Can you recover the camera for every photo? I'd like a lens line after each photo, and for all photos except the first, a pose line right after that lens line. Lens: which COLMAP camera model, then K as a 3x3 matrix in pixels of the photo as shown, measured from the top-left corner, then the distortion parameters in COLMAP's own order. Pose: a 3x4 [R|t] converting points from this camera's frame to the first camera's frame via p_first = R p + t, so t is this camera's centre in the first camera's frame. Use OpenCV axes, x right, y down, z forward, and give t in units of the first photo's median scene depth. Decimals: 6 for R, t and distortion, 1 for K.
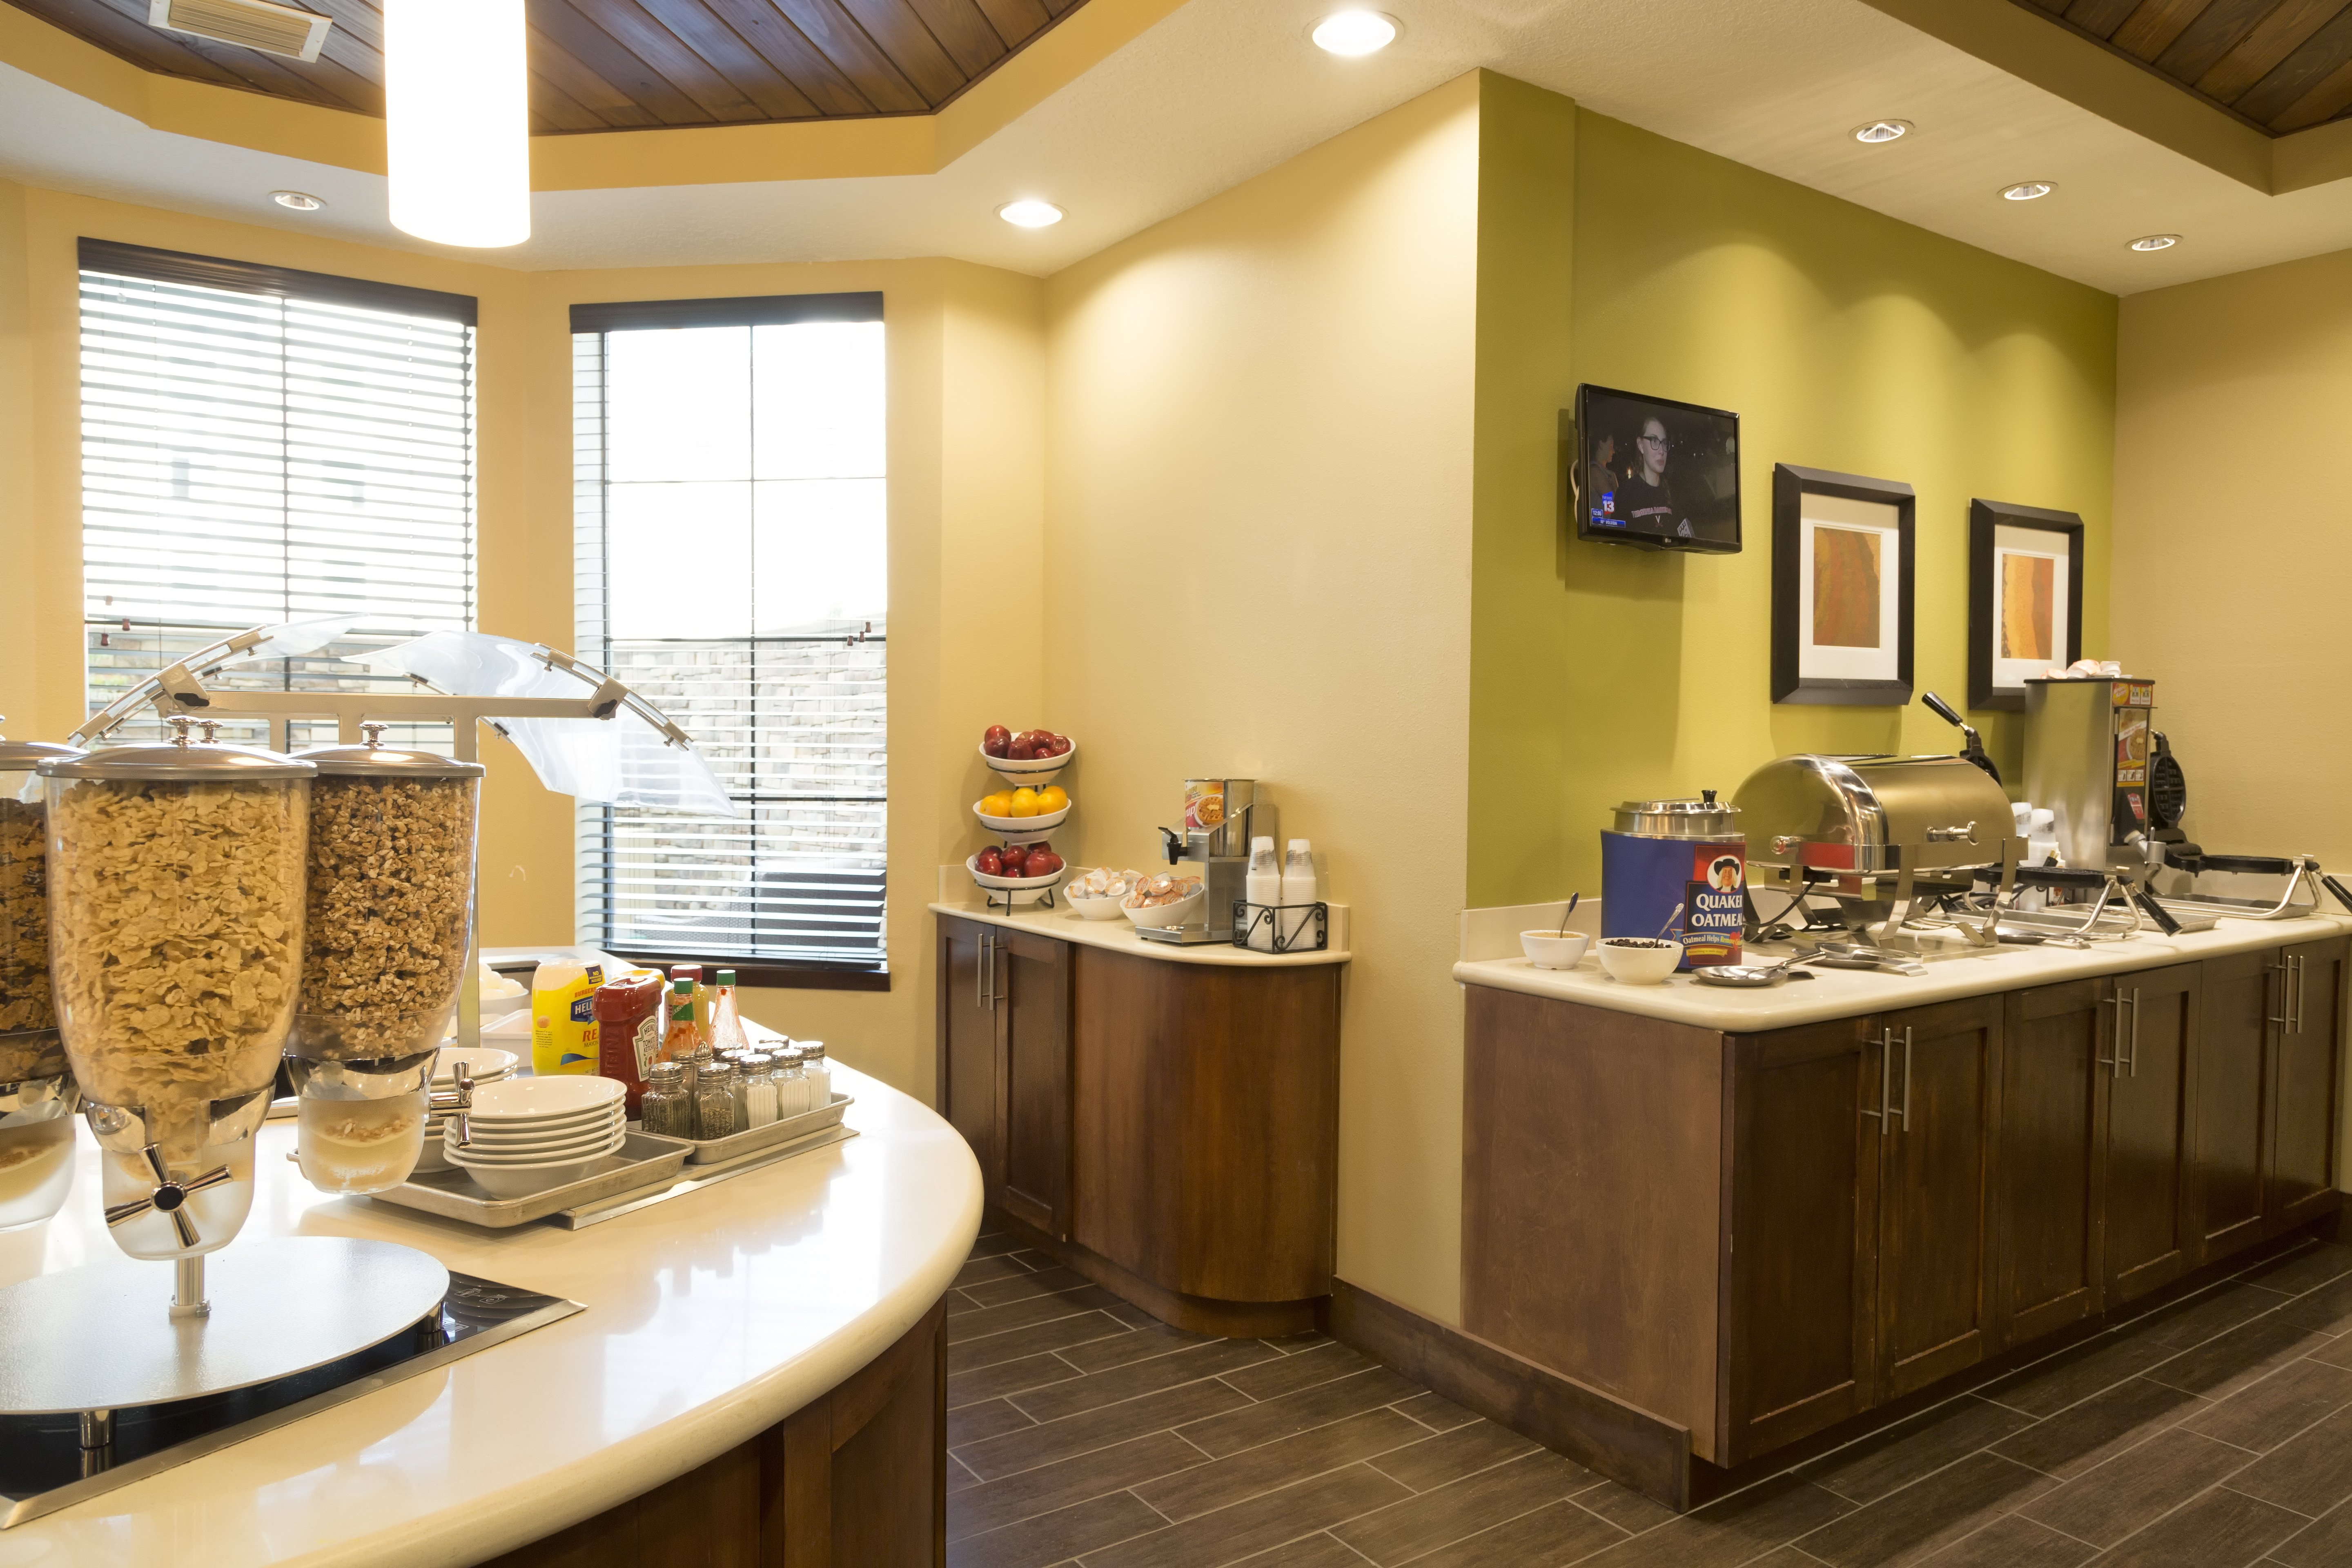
lens RADIAL K [[1555.6, 0, 1176.0], [0, 1555.6, 784.0], [0, 0, 1]] dist [0.006944, -0.031730]
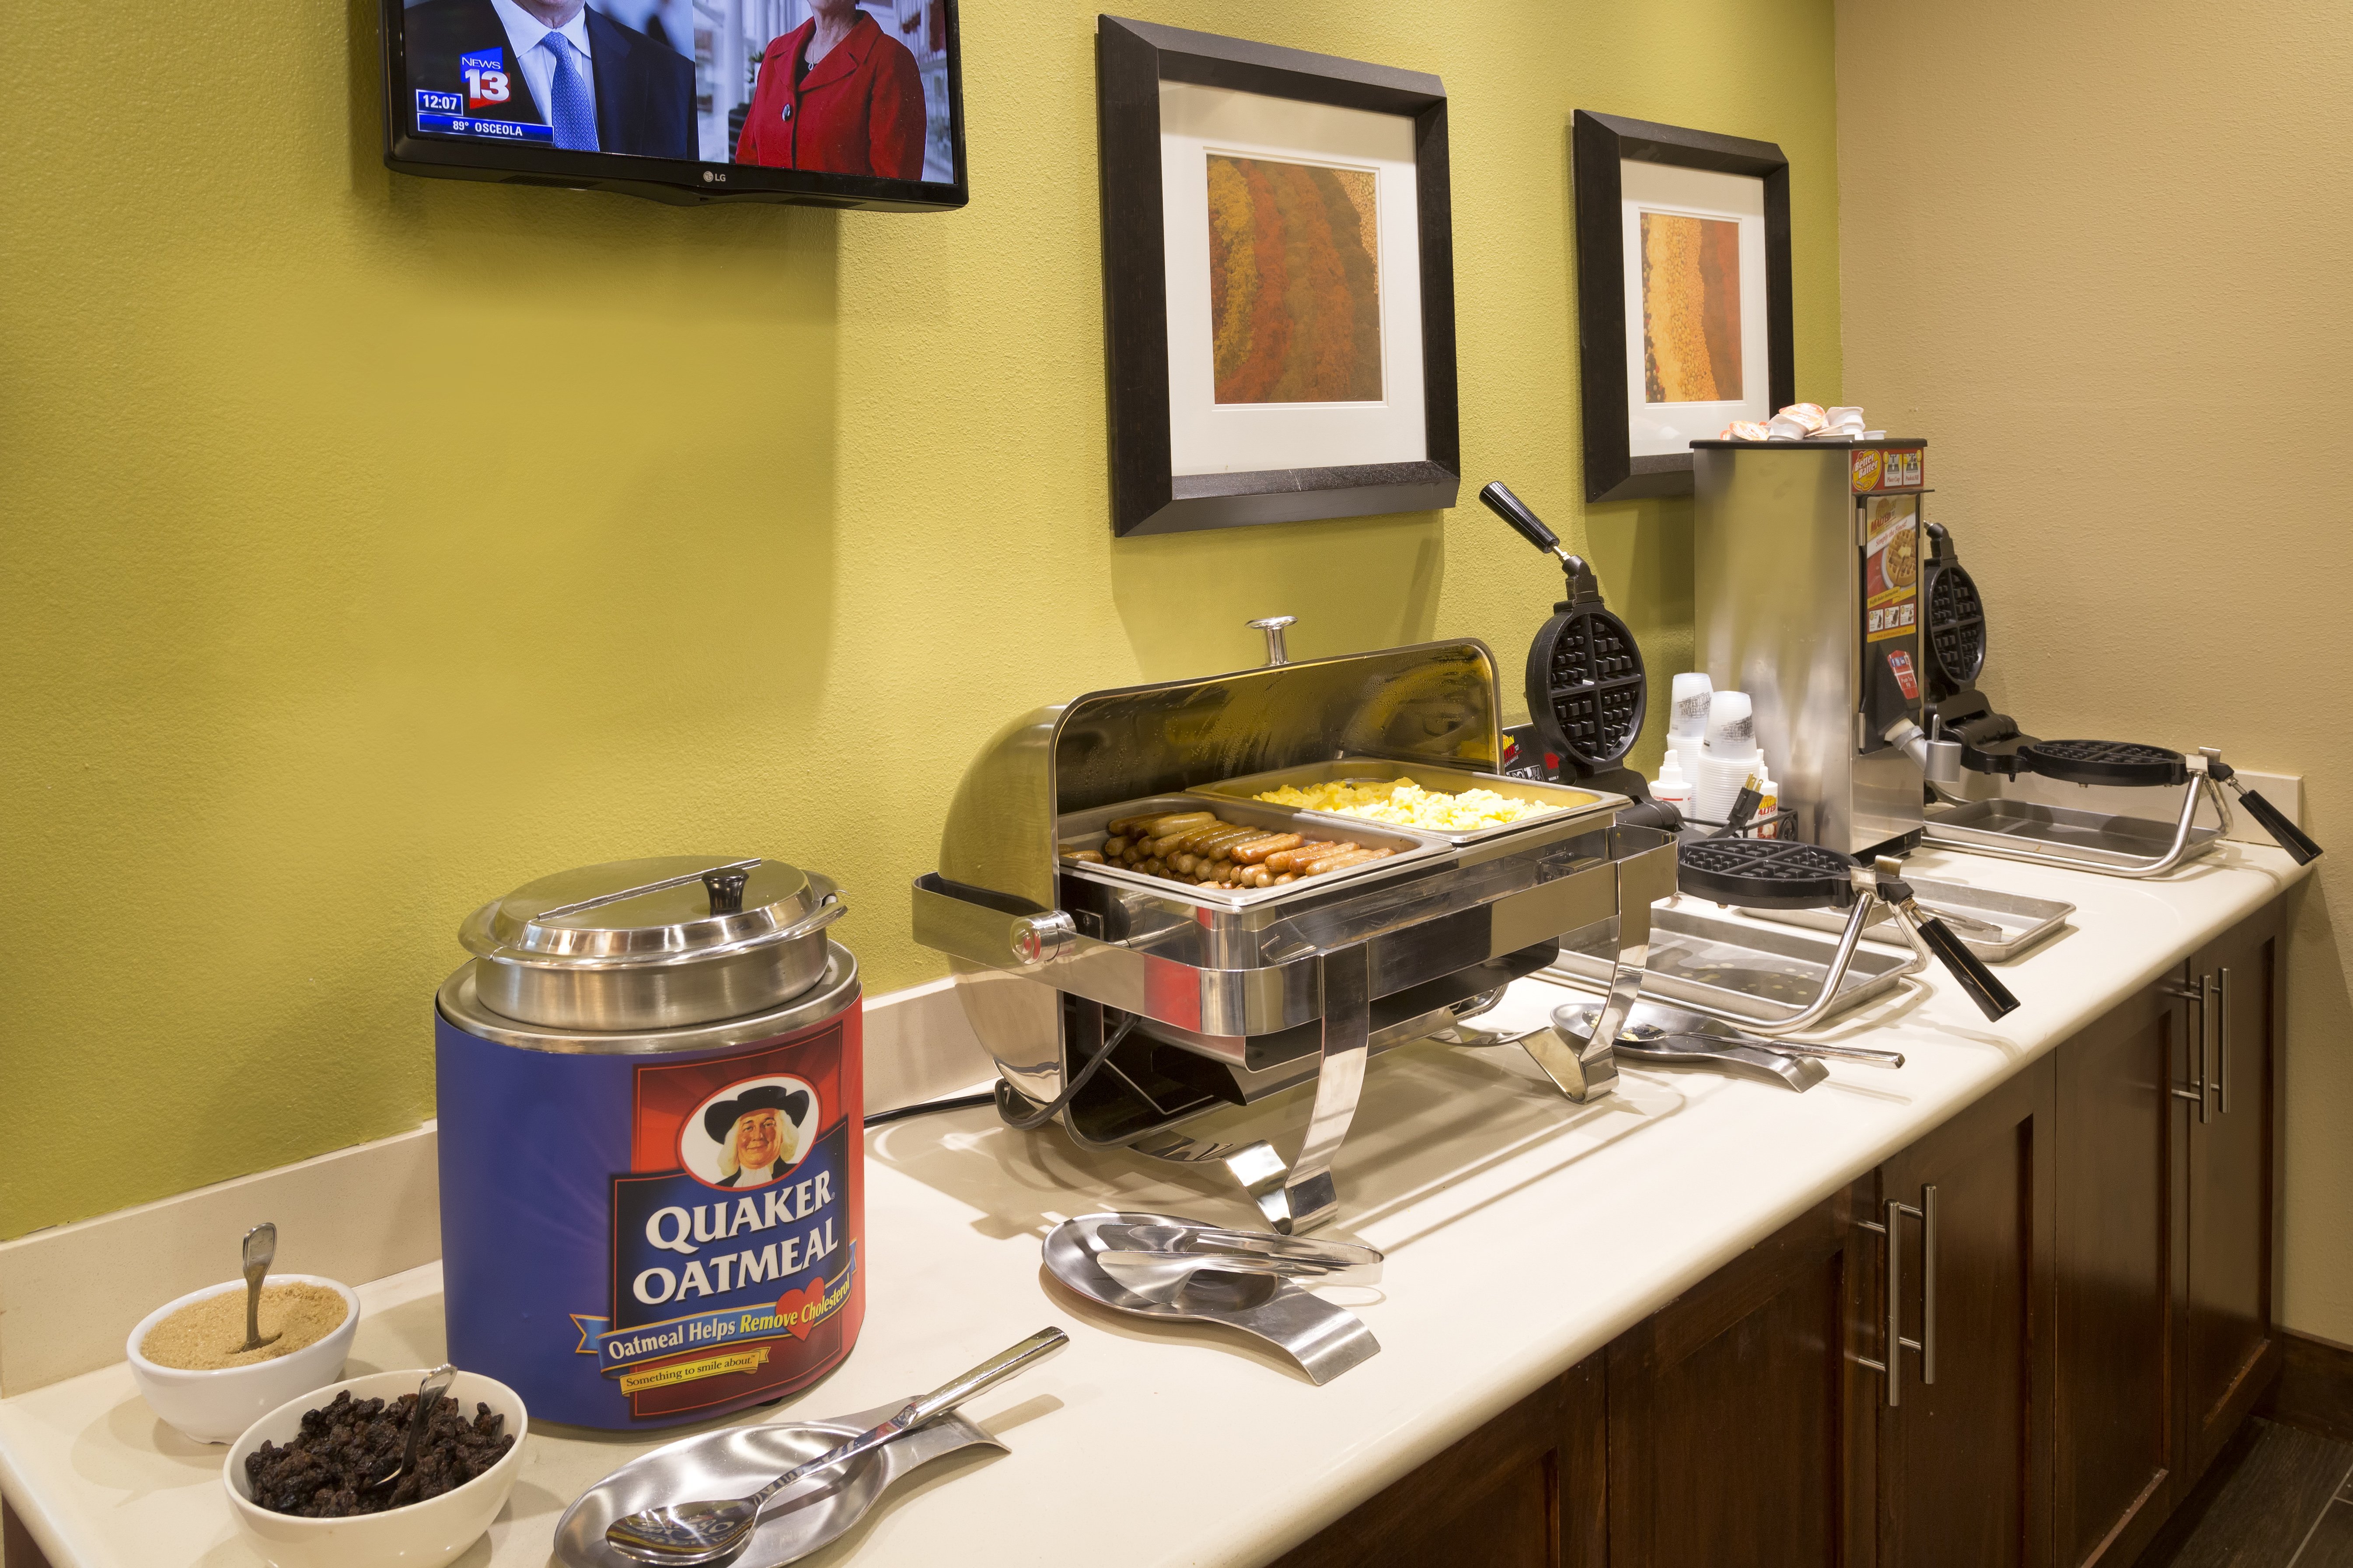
lens RADIAL K [[1510.5, 0, 993.2], [0, 1510.5, 449.7], [0, 0, 1]] dist [-0.004743, -0.039447]
pose [[0.999229, -0.031994, 0.022748, 0.307638], [0.032637, 0.999061, -0.028504, -0.060769], [-0.021815, 0.029224, 0.999335, 0.508279]]
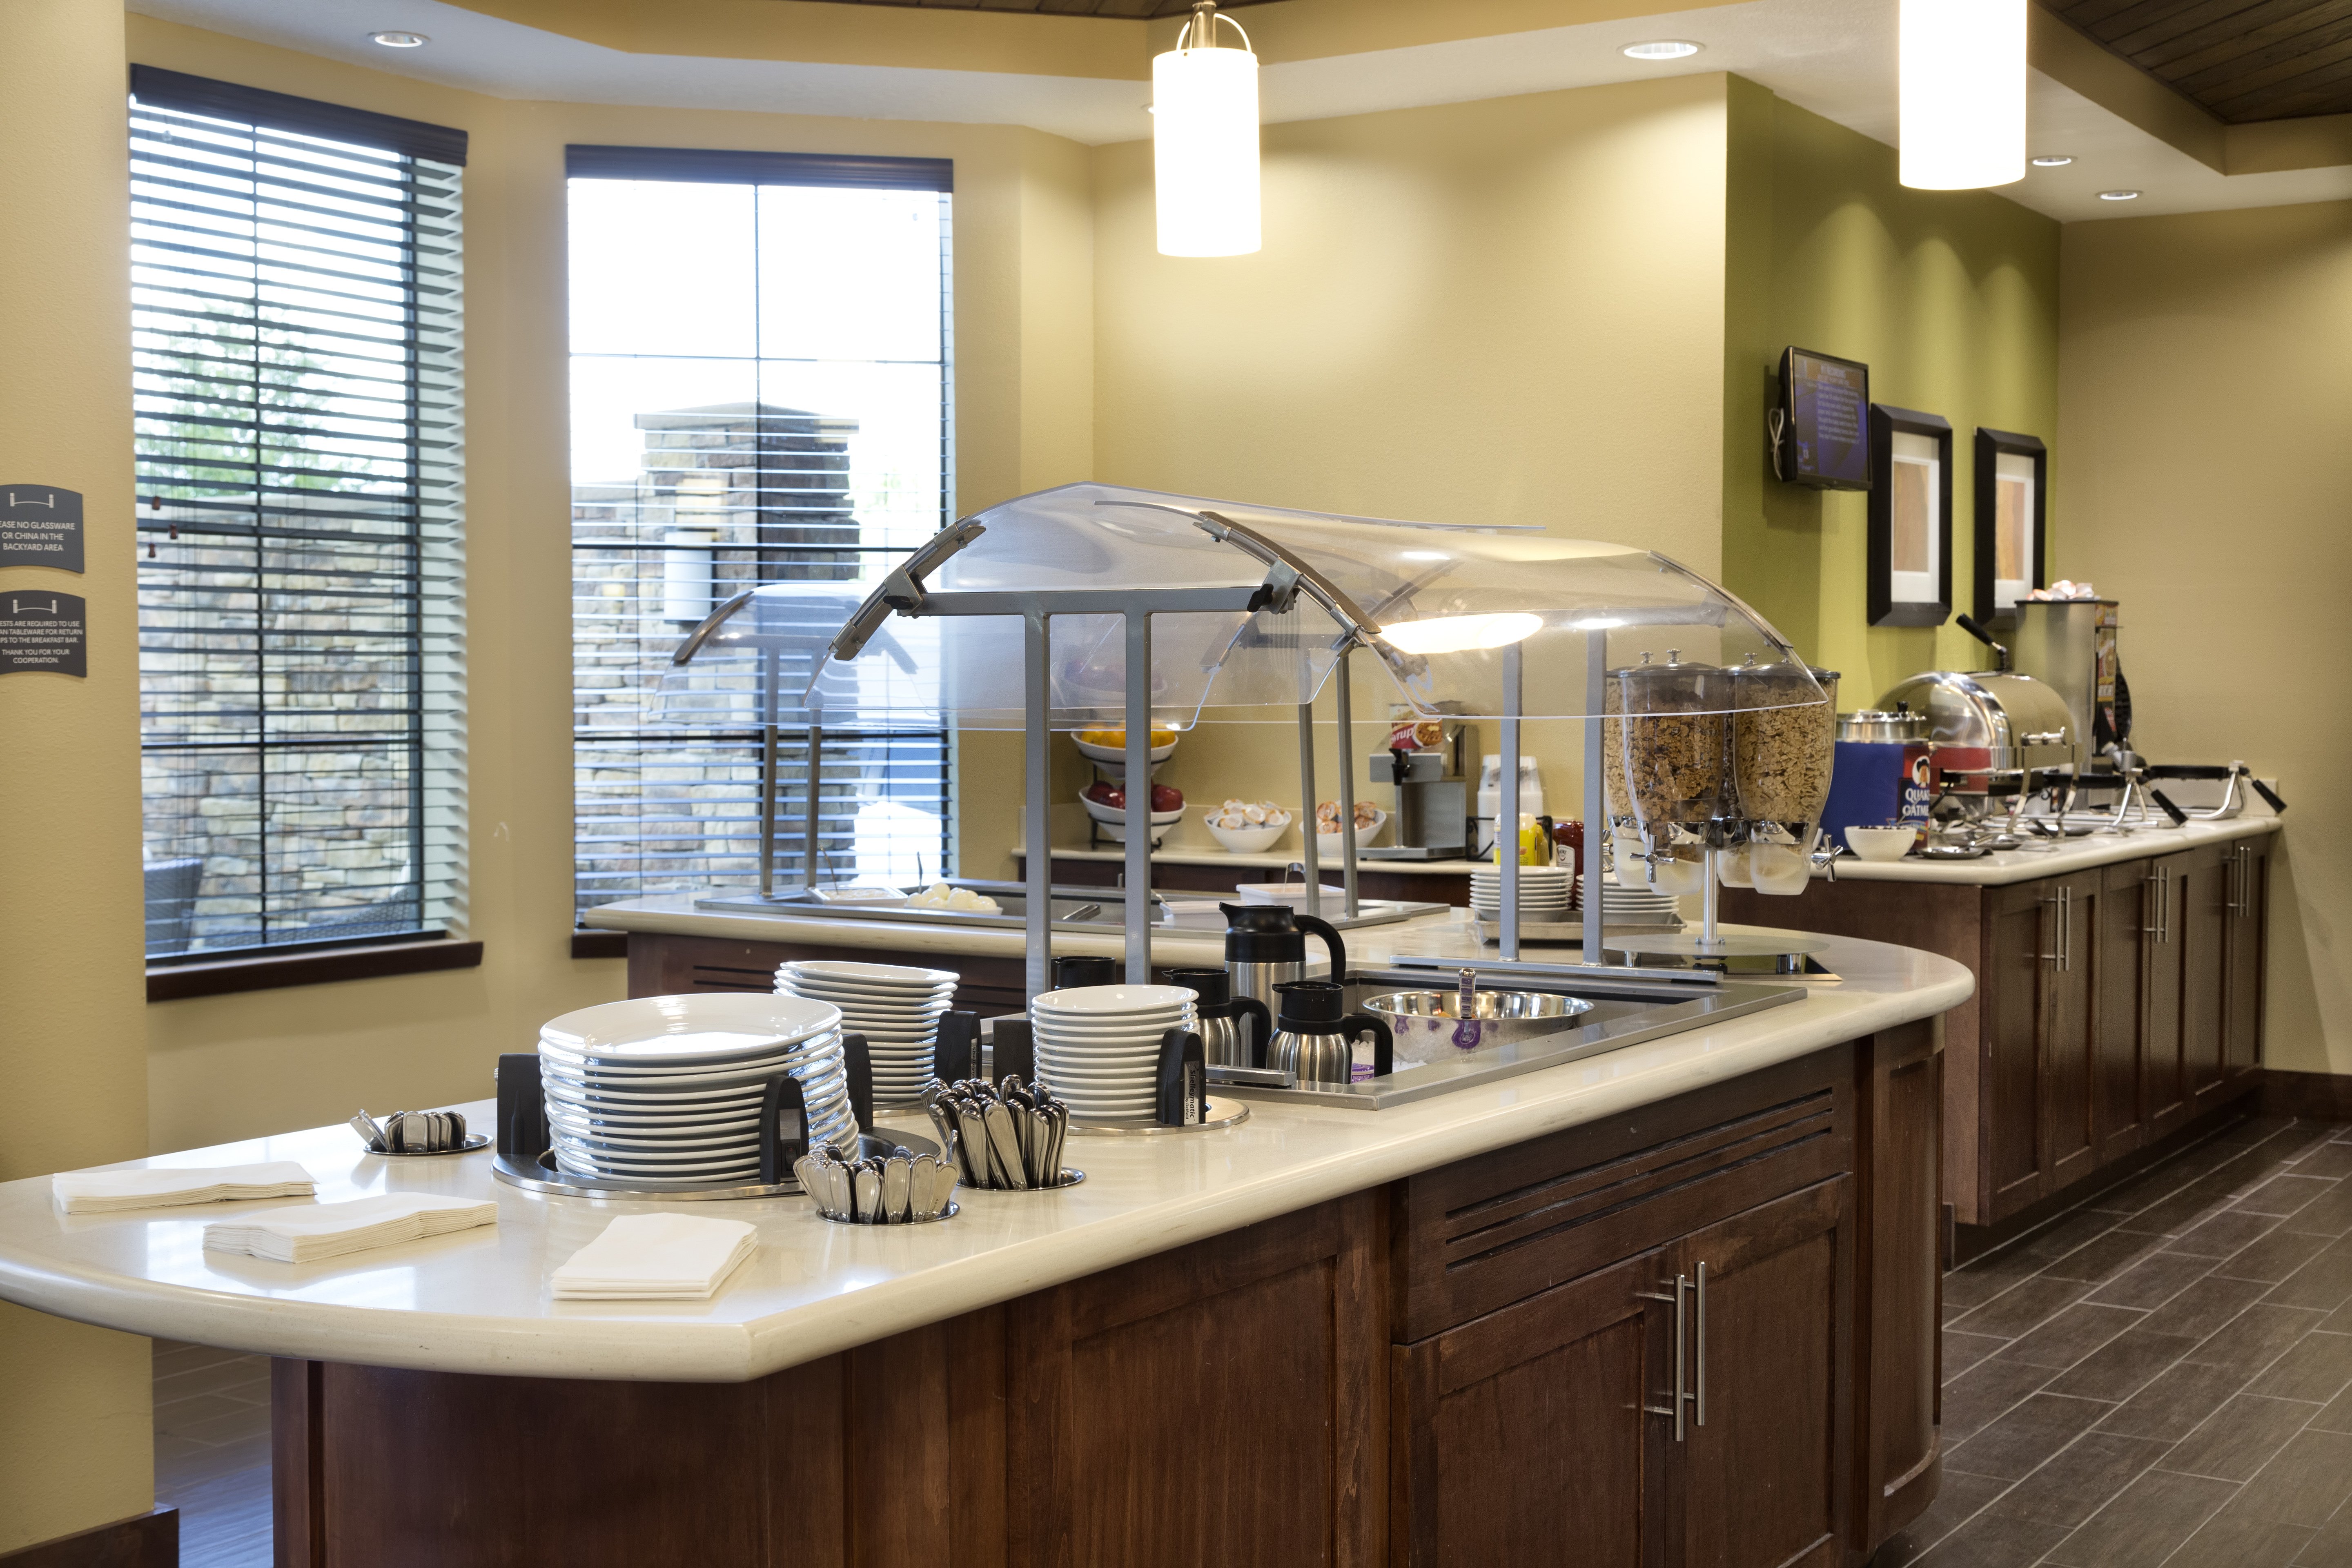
lens RADIAL K [[2976.4, 0, 1176.0], [0, 2976.4, 784.0], [0, 0, 1]] dist [-0.041836, -0.029813]
pose [[0.921631, -0.022409, 0.387421, -0.800612], [0.018276, 0.999730, 0.014348, 0.018466], [-0.387638, -0.006143, 0.921791, -0.661832]]
